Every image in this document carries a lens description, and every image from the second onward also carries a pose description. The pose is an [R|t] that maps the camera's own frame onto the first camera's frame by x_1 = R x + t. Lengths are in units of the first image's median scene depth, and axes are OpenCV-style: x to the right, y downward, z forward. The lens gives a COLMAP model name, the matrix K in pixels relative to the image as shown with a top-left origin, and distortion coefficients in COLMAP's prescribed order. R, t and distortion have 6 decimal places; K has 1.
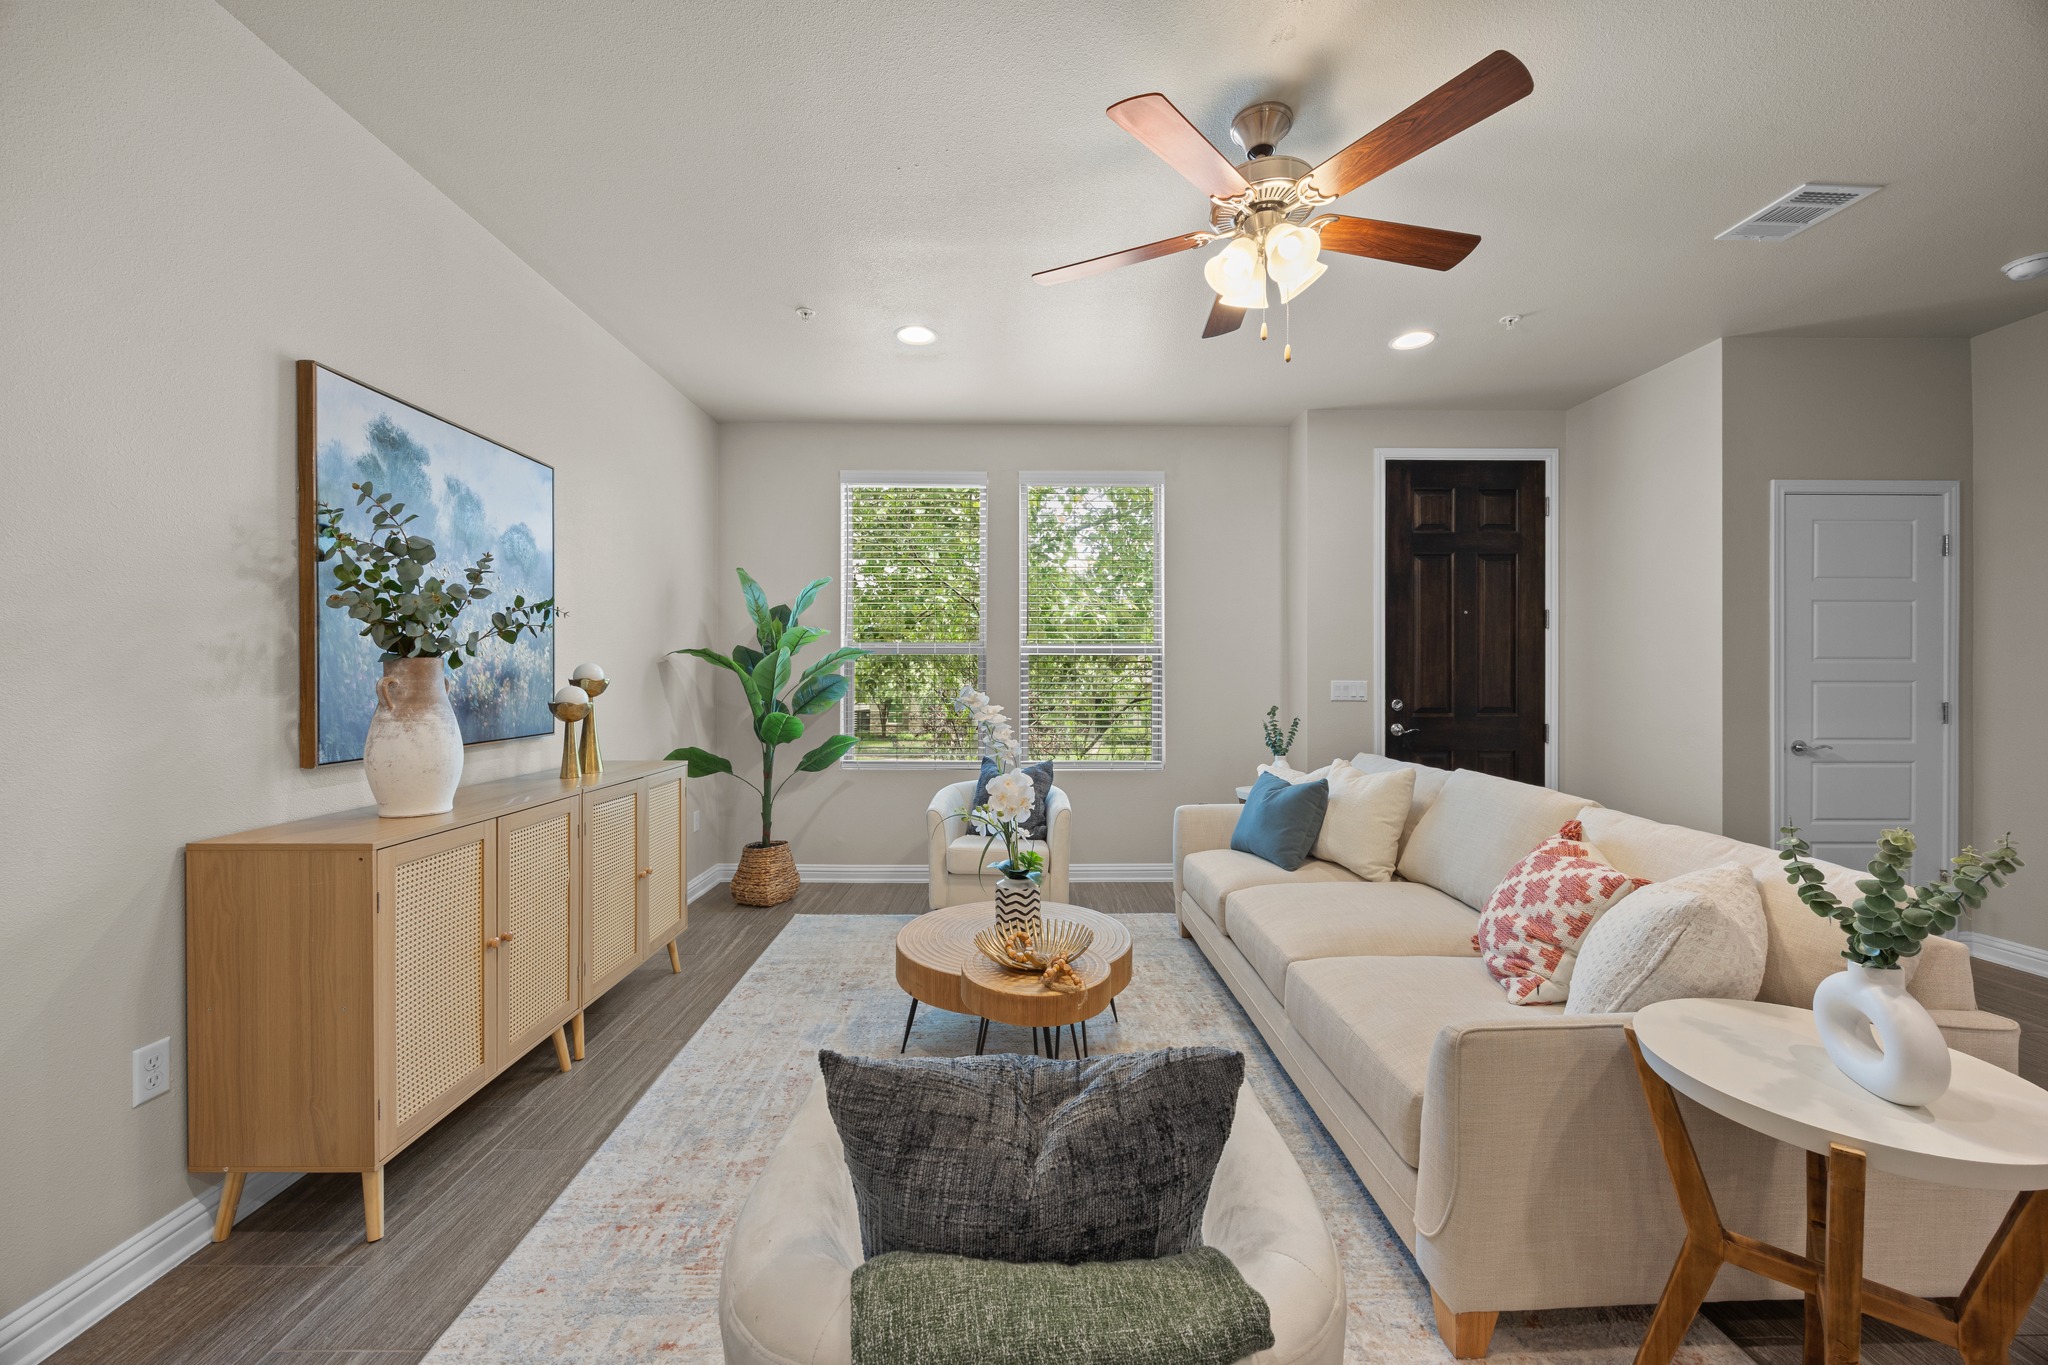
lens RADIAL K [[772.2, 0, 1020.2], [0, 772.2, 676.9], [0, 0, 1]] dist [-0.003922, -0.000031]
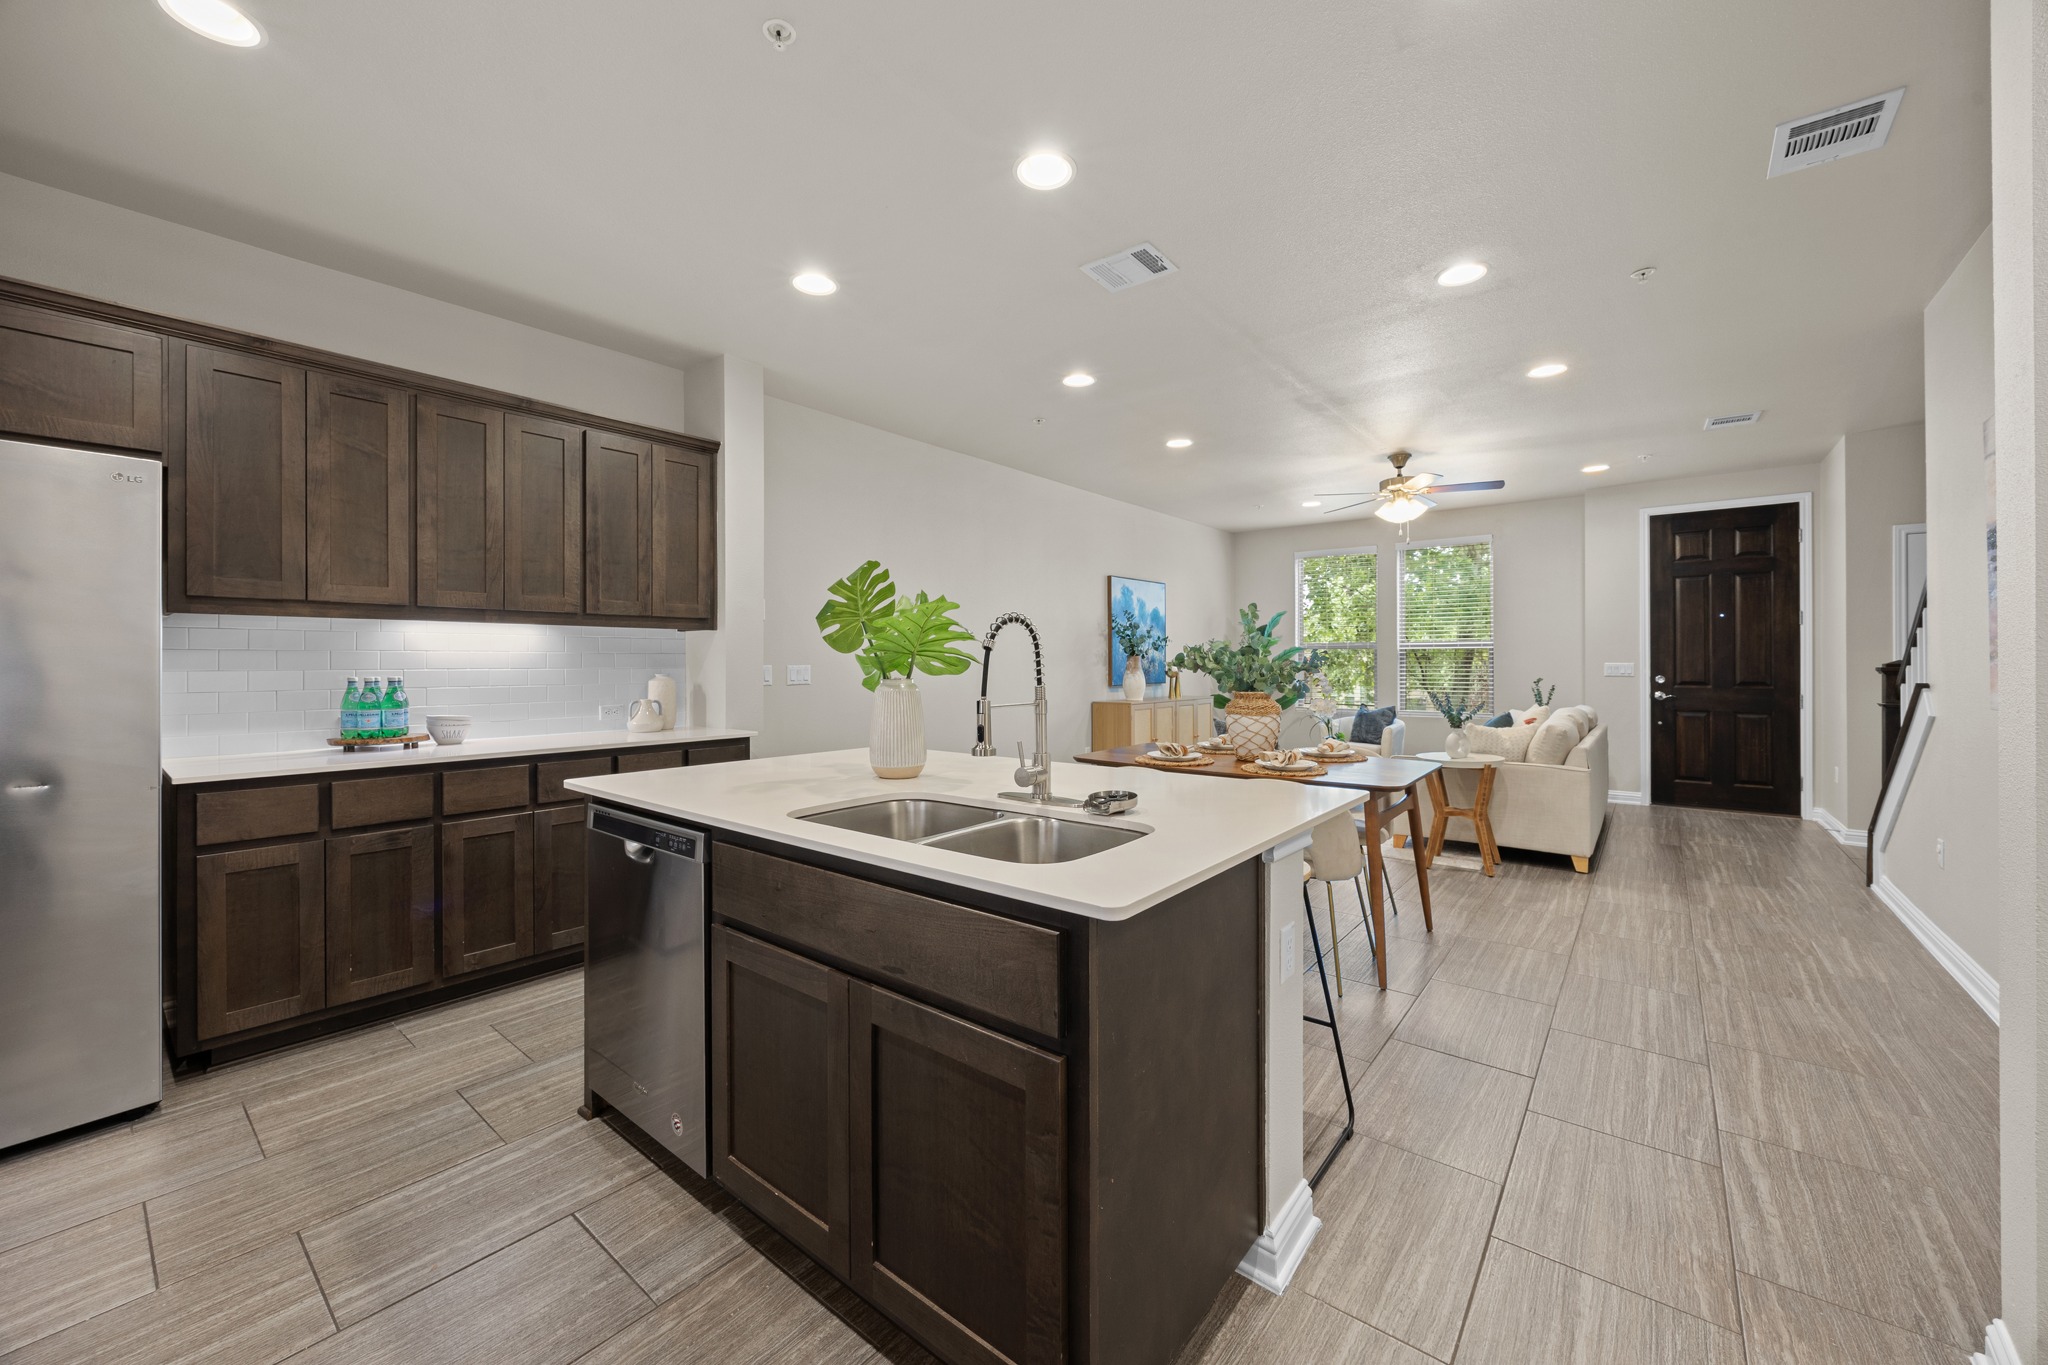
lens RADIAL K [[778.7, 0, 1025.2], [0, 778.7, 662.1], [0, 0, 1]] dist [-0.004338, -0.000203]
pose [[0.769574, -0.002901, -0.638551, 0.747724], [0.001574, 0.999995, -0.002646, 0.008009], [0.638556, 0.001031, 0.769575, -1.392746]]
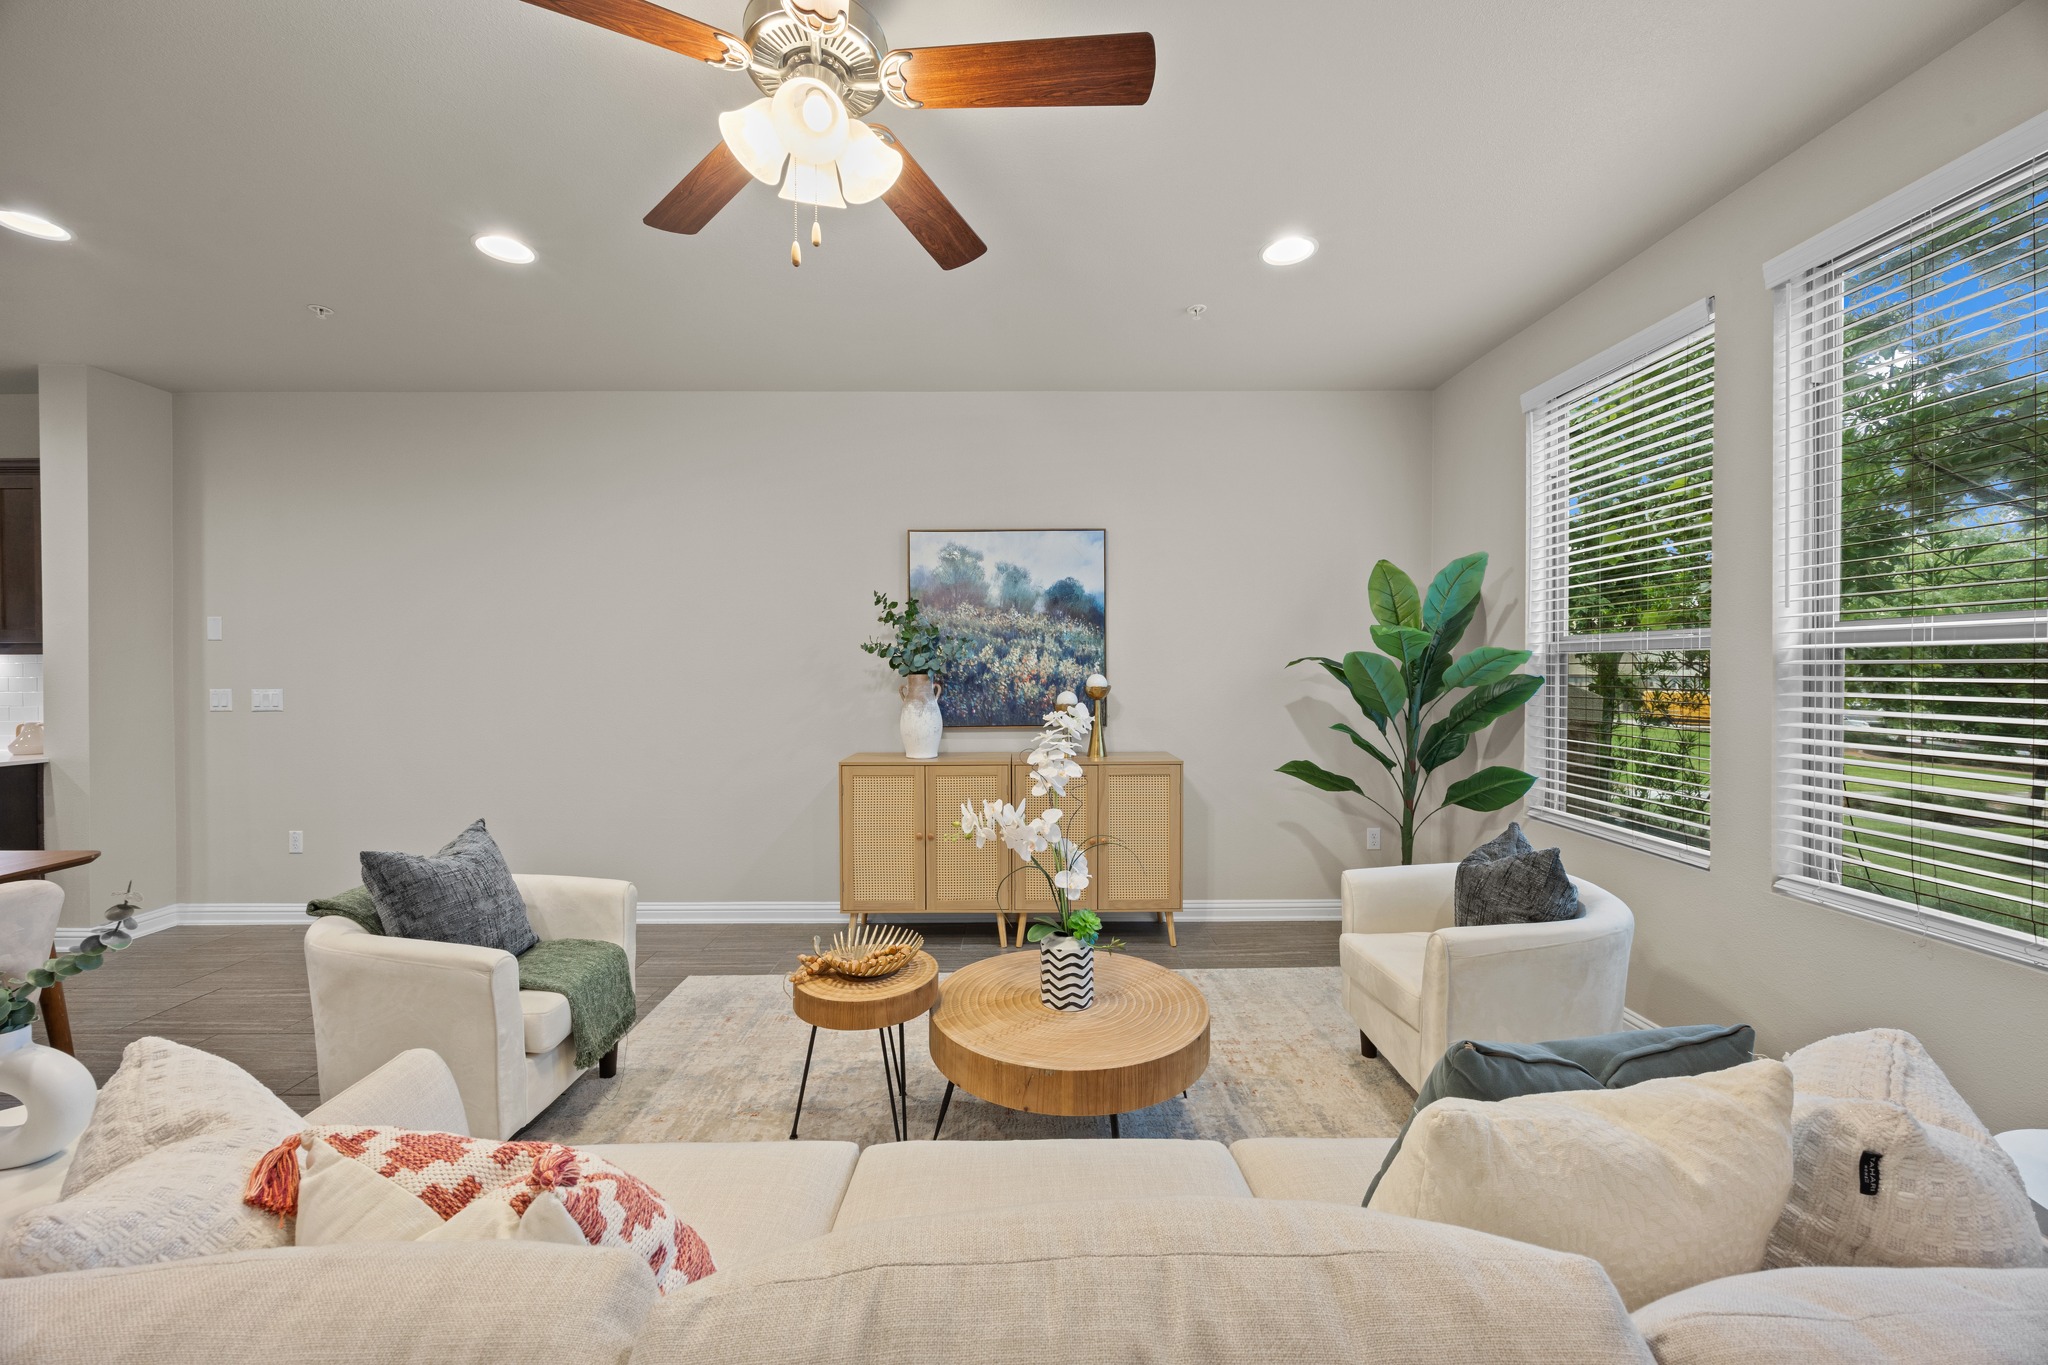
lens RADIAL K [[772.2, 0, 1020.2], [0, 772.2, 676.9], [0, 0, 1]] dist [-0.003922, -0.000031]
pose [[-0.003740, 0.008477, -0.999957, 0.749786], [0.000205, 0.999964, 0.008477, -0.023785], [0.999993, -0.000173, -0.003742, 0.849124]]
